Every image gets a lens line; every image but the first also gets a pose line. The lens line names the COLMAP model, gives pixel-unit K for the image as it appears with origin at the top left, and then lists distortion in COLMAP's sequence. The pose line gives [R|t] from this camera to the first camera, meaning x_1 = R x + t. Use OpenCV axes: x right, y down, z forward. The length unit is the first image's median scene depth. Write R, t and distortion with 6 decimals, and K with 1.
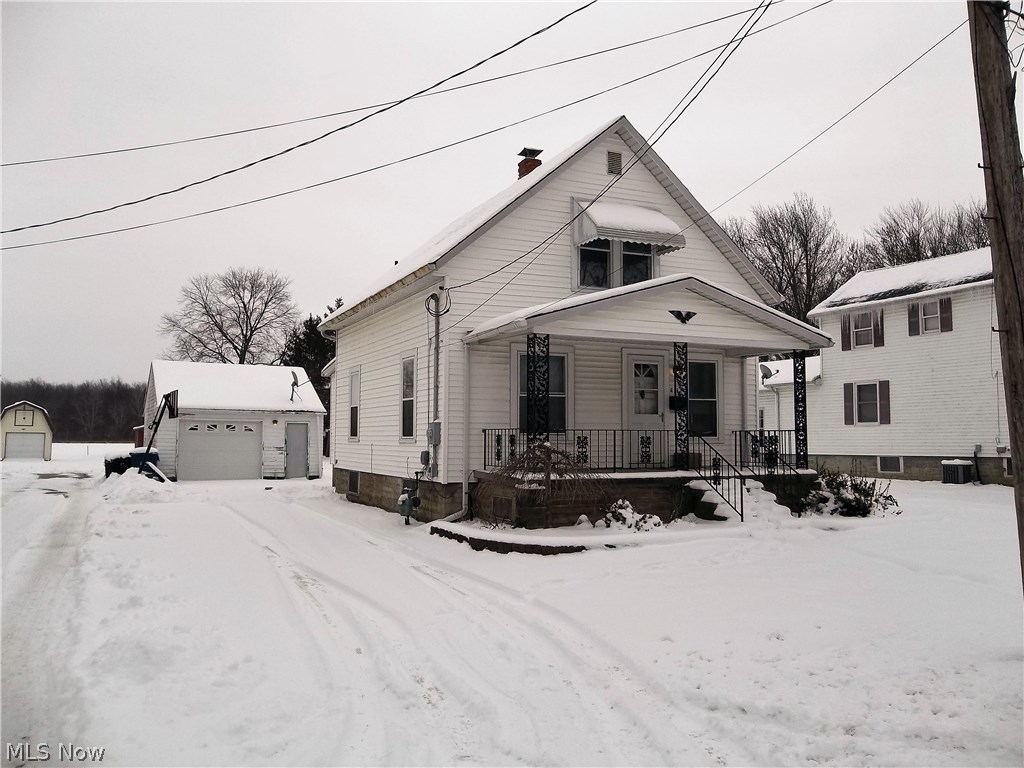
lens RADIAL K [[826.4, 0, 506.0], [0, 826.4, 384.2], [0, 0, 1]] dist [0.003042, 0.009557]
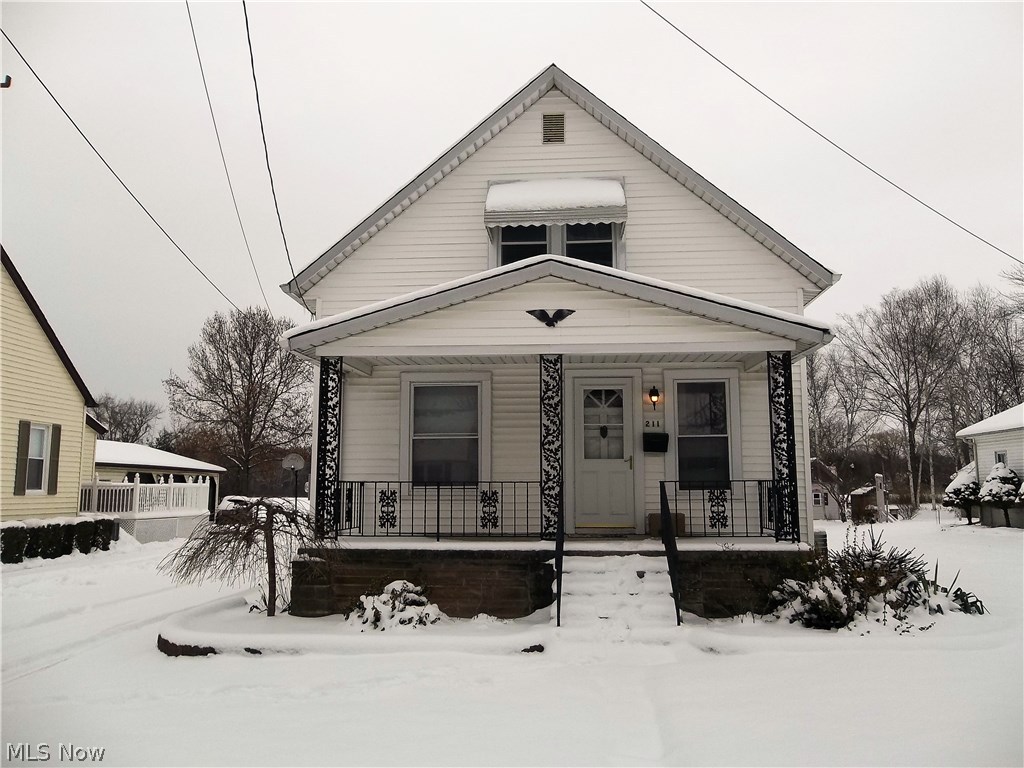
lens RADIAL K [[826.4, 0, 508.1], [0, 826.4, 384.8], [0, 0, 1]] dist [0.003042, 0.009557]
pose [[0.875018, -0.062891, -0.479988, 0.464532], [0.033097, 0.996977, -0.070294, 0.020545], [0.482958, 0.045622, 0.874454, 0.341759]]
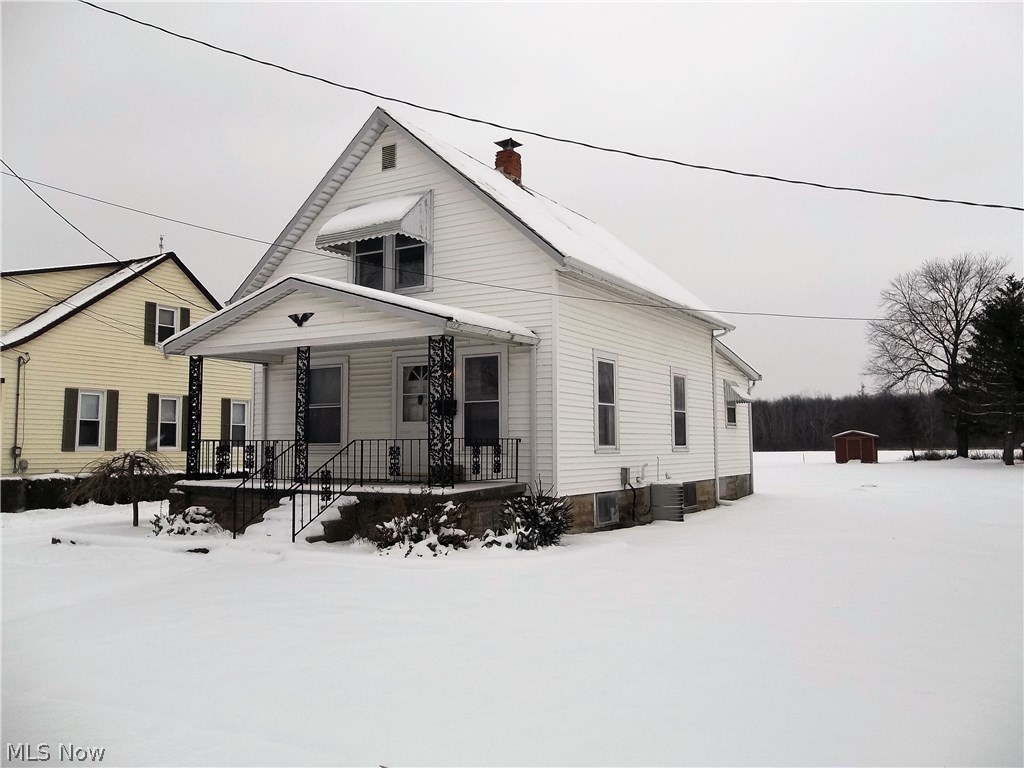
lens RADIAL K [[826.4, 0, 504.6], [0, 826.4, 379.3], [0, 0, 1]] dist [0.003042, 0.009557]
pose [[0.565585, -0.066840, -0.821977, 1.010276], [0.054169, 0.997569, -0.043846, 0.036569], [0.822909, -0.019727, 0.567830, 0.592875]]
